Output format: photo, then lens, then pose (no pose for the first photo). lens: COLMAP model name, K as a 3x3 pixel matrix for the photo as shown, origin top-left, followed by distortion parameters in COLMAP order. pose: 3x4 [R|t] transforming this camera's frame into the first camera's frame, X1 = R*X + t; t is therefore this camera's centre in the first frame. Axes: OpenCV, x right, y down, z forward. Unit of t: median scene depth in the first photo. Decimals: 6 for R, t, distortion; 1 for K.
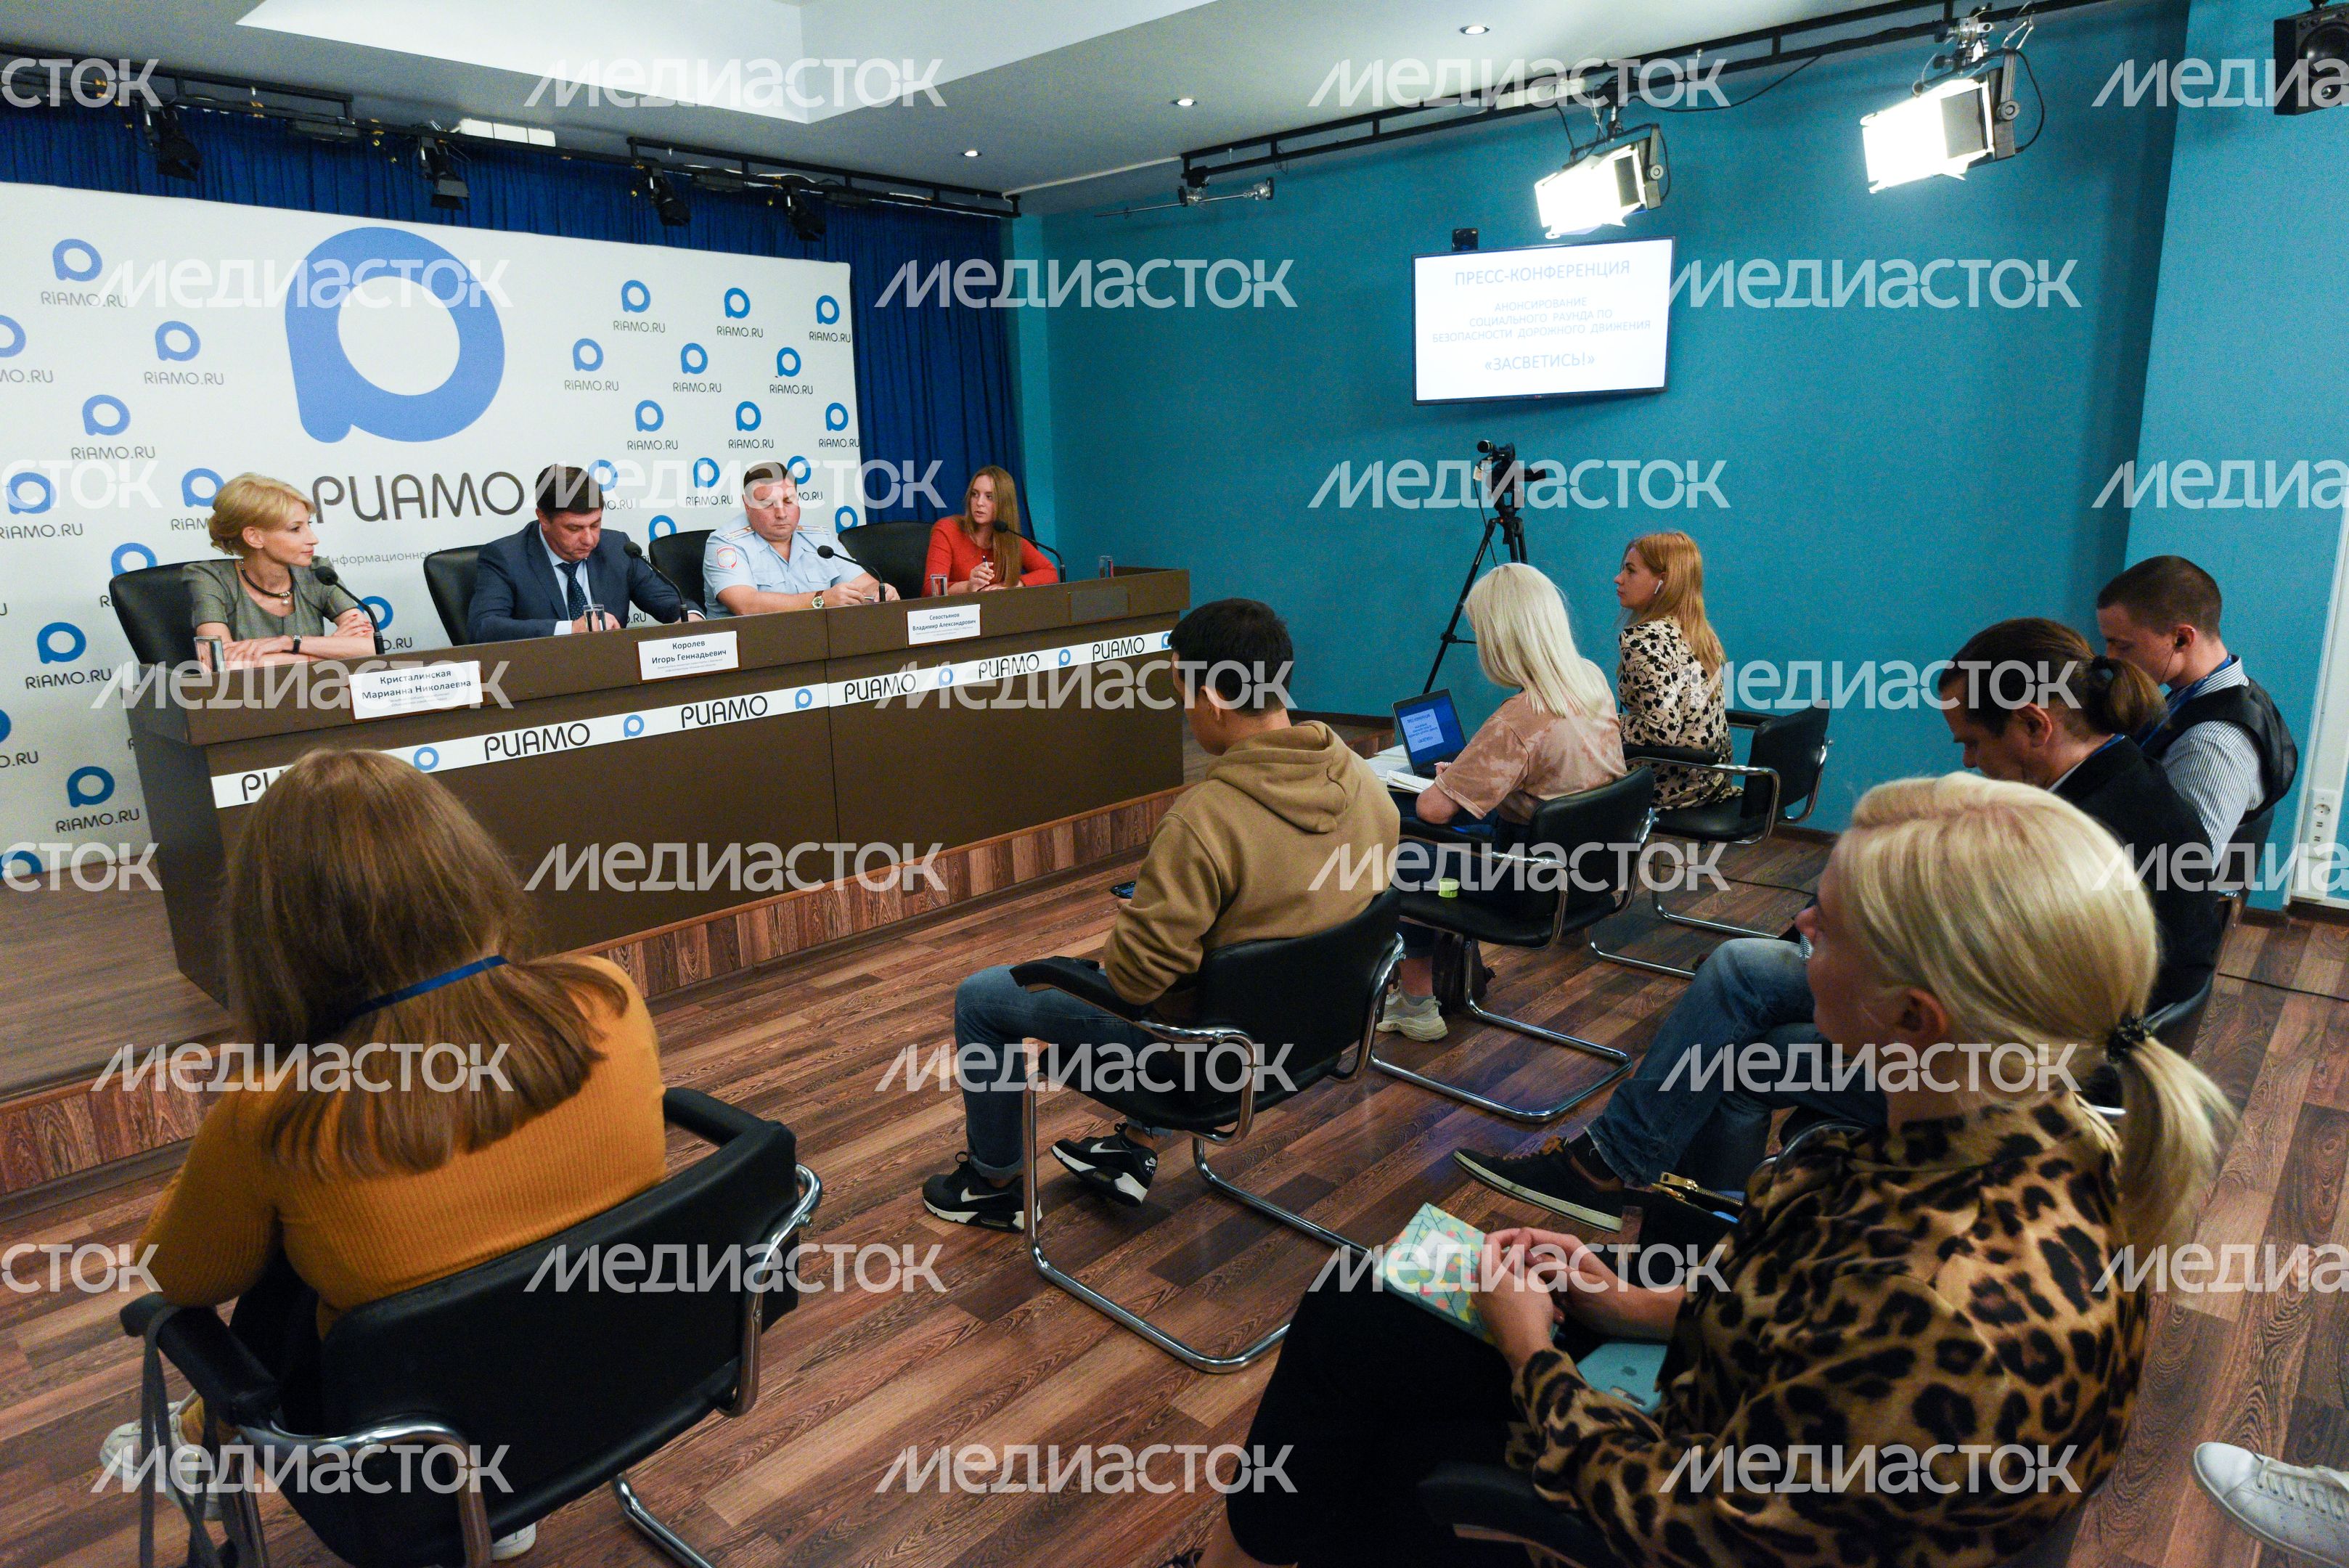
lens RADIAL K [[1430.1, 0, 1177.9], [0, 1430.1, 783.3], [0, 0, 1]] dist [0.017182, -0.018224]
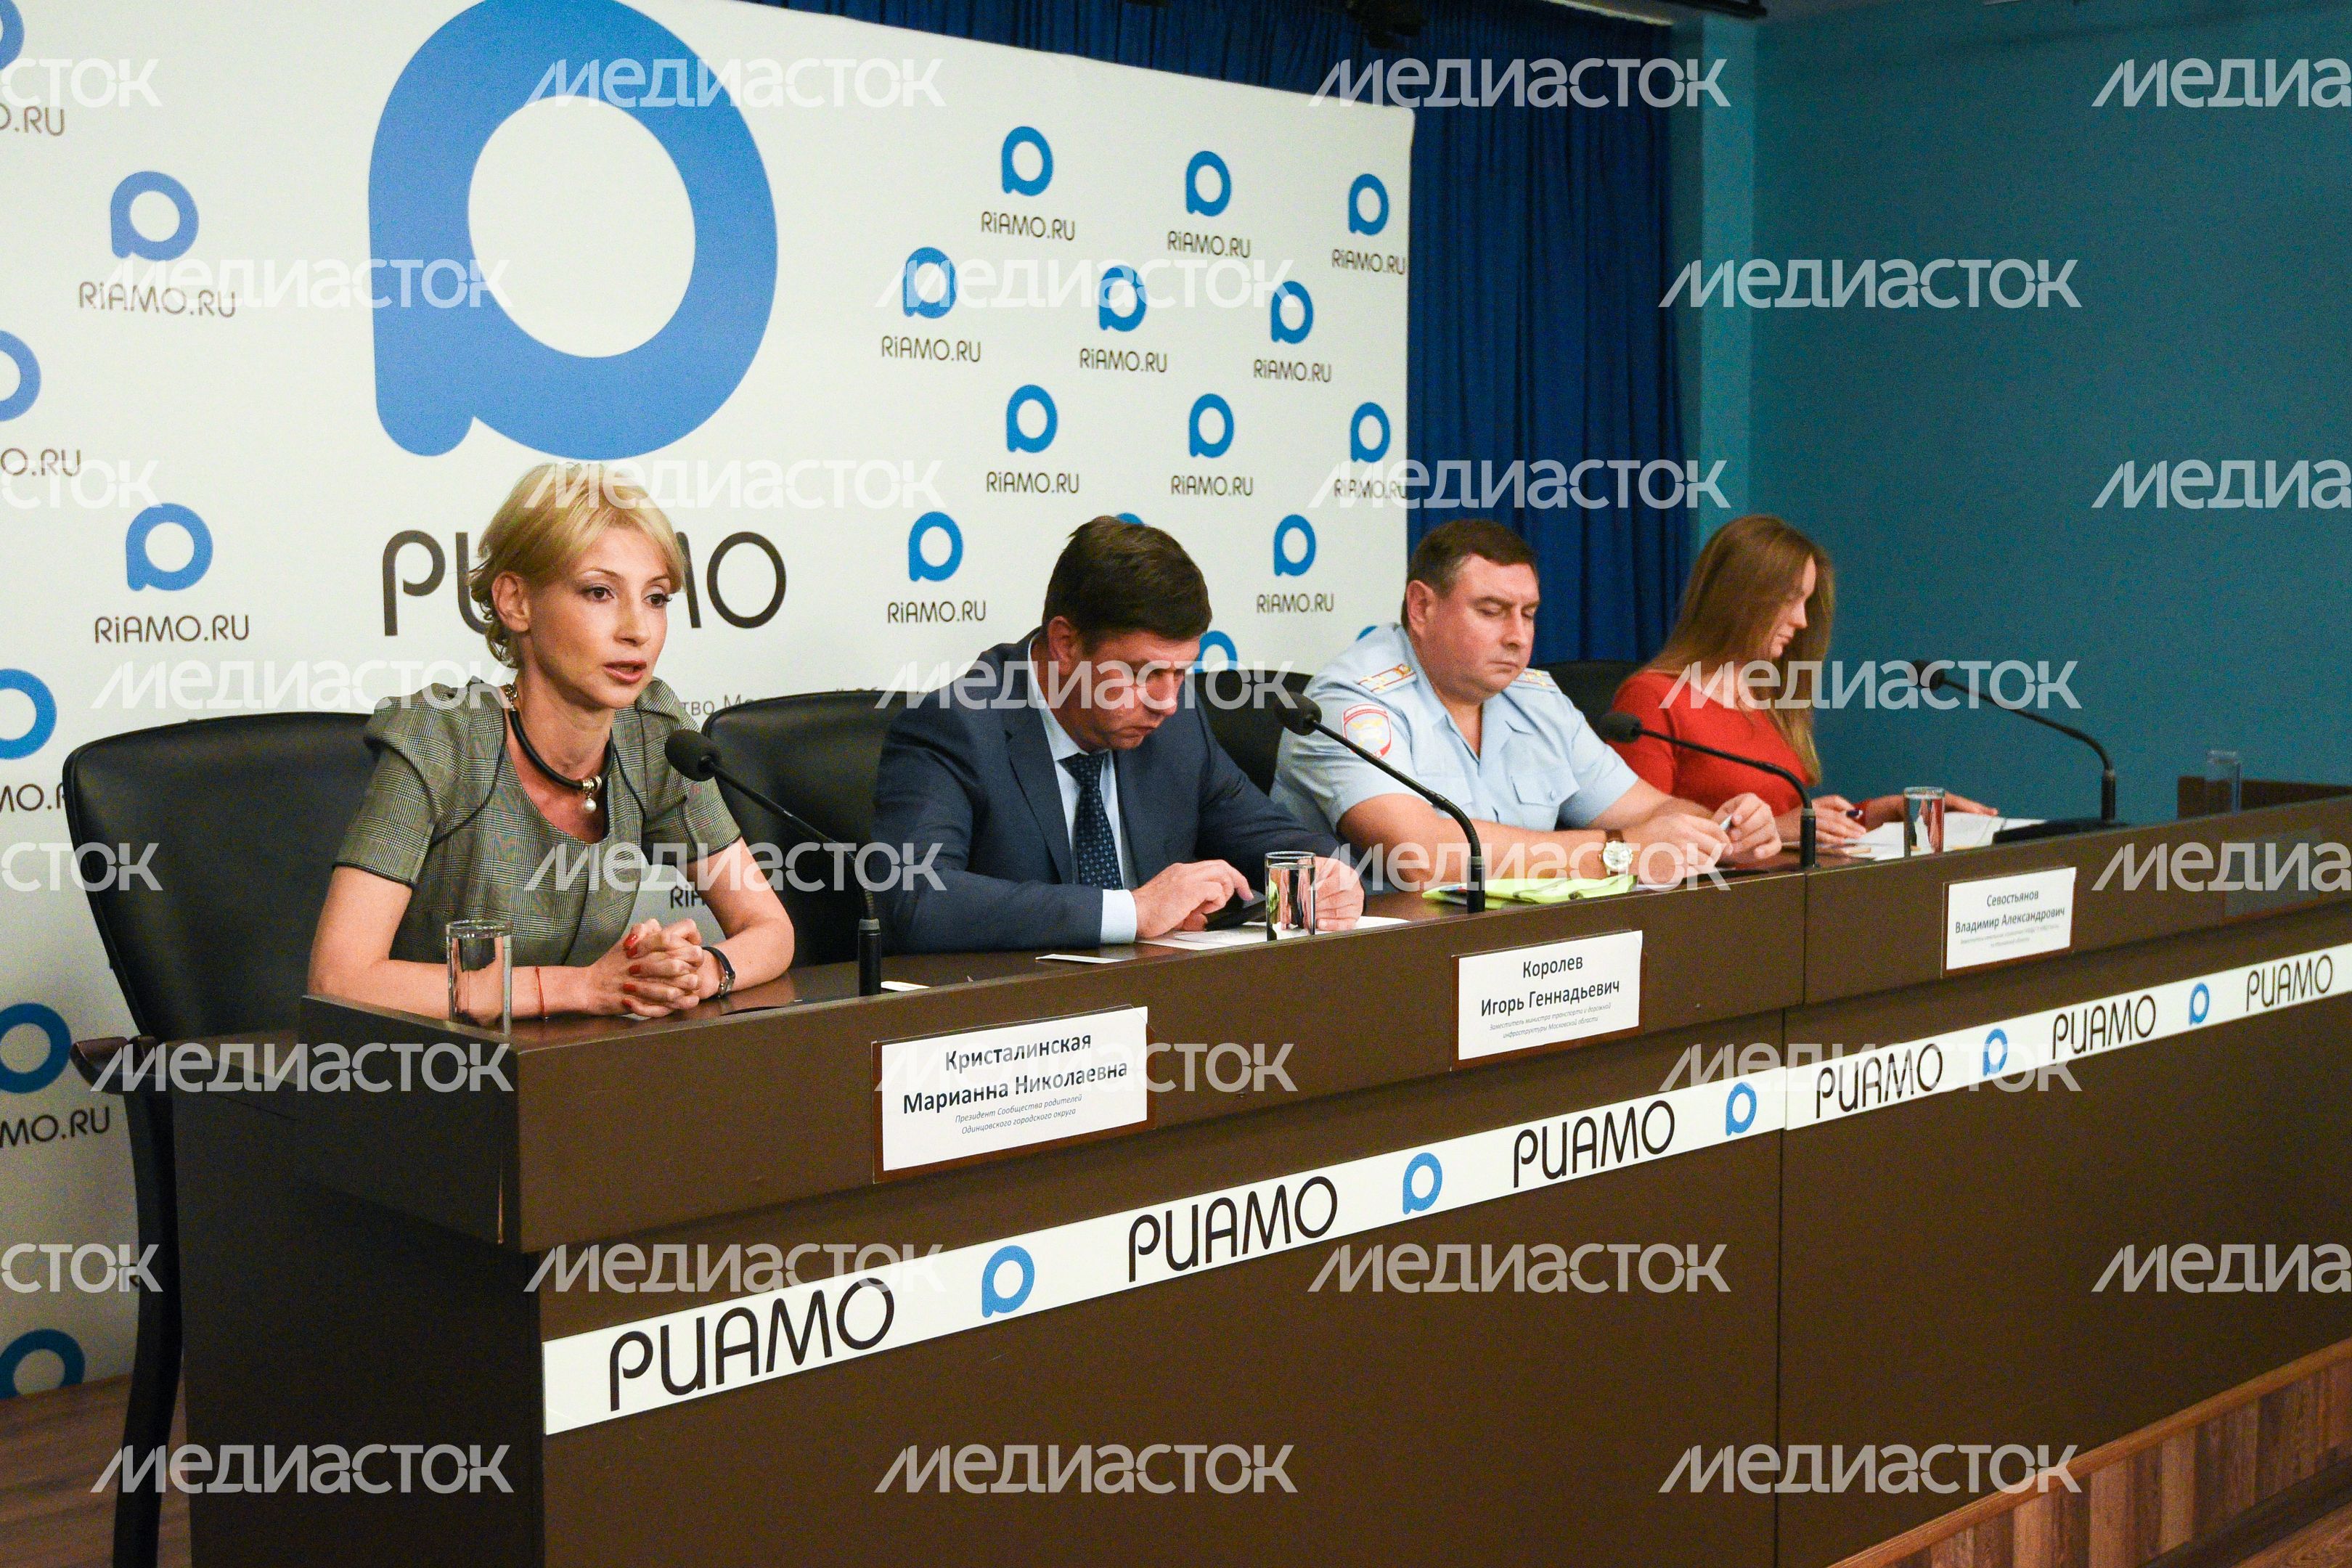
lens RADIAL K [[2700.6, 0, 1173.7], [0, 2700.6, 785.6], [0, 0, 1]] dist [0.020043, 0.005111]
pose [[0.995235, 0.025961, -0.093985, -0.317965], [-0.038998, 0.989431, -0.139660, -0.034614], [0.089366, 0.142659, 0.985729, 0.246204]]
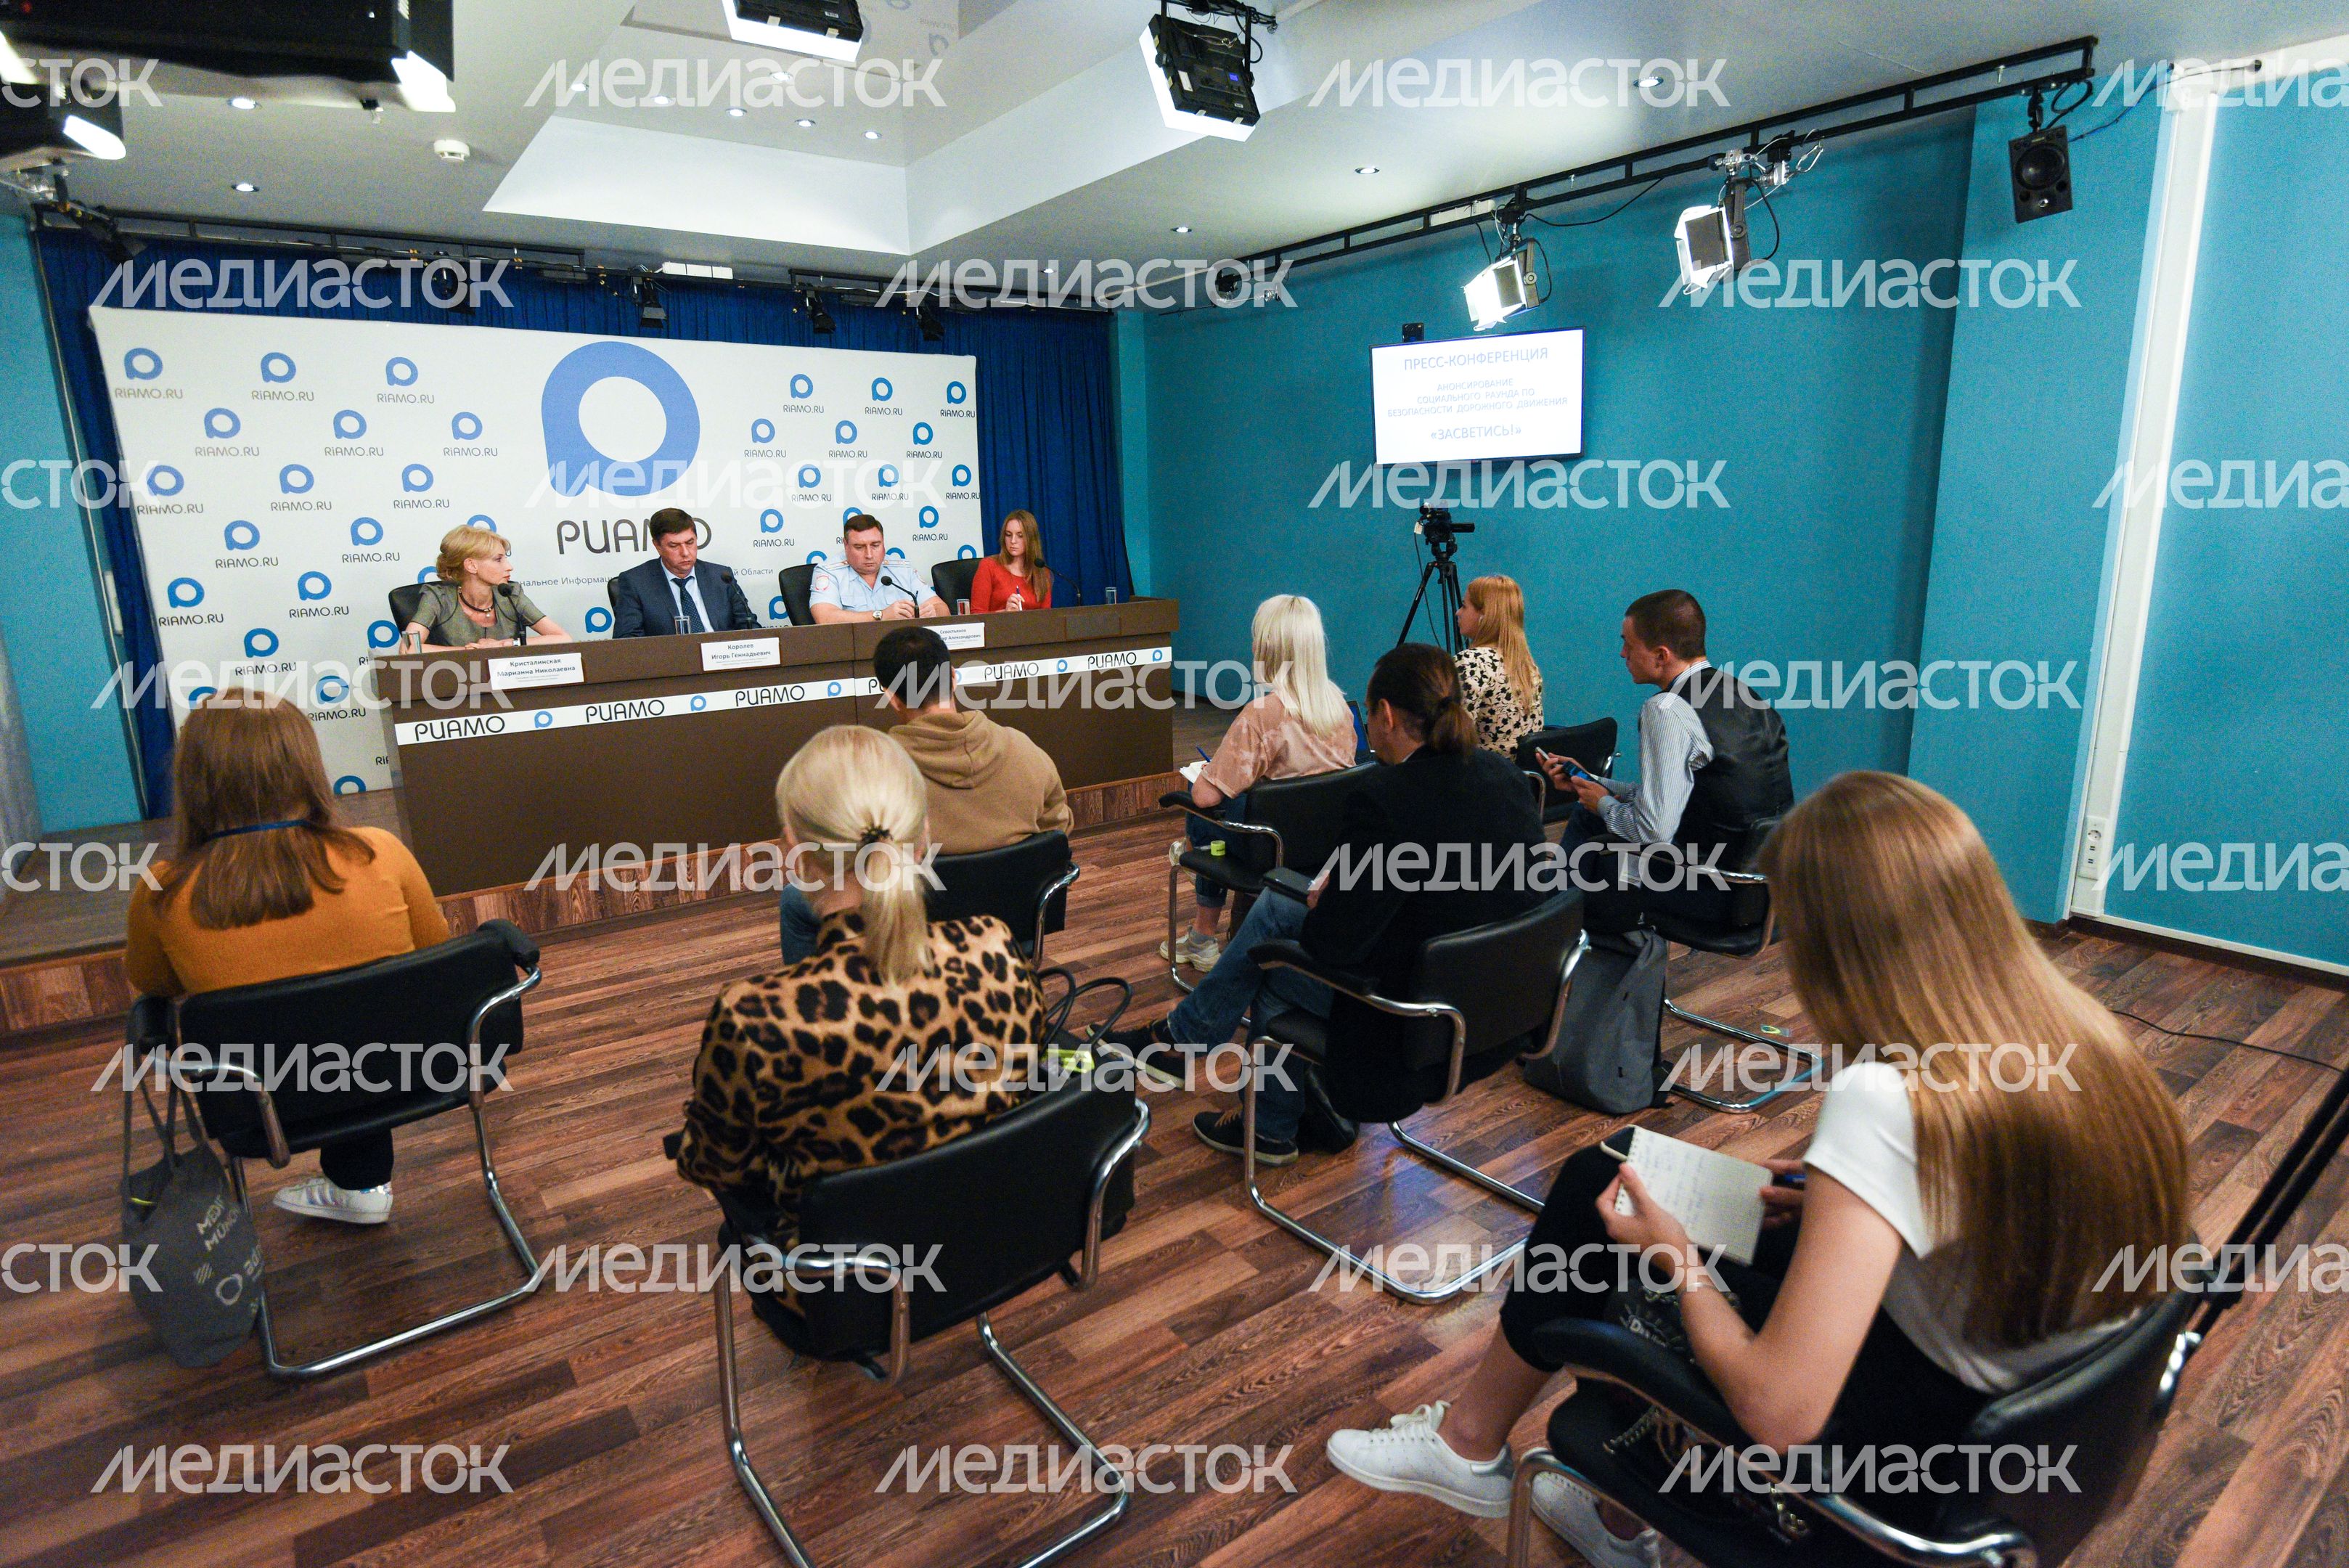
lens RADIAL K [[1250.6, 0, 1174.5], [0, 1250.6, 784.0], [0, 0, 1]] dist [0.002549, -0.002380]
pose [[0.979413, 0.049016, -0.195825, 0.266115], [-0.049090, 0.998784, 0.004478, 0.008615], [0.195806, 0.005227, 0.980629, -0.087507]]
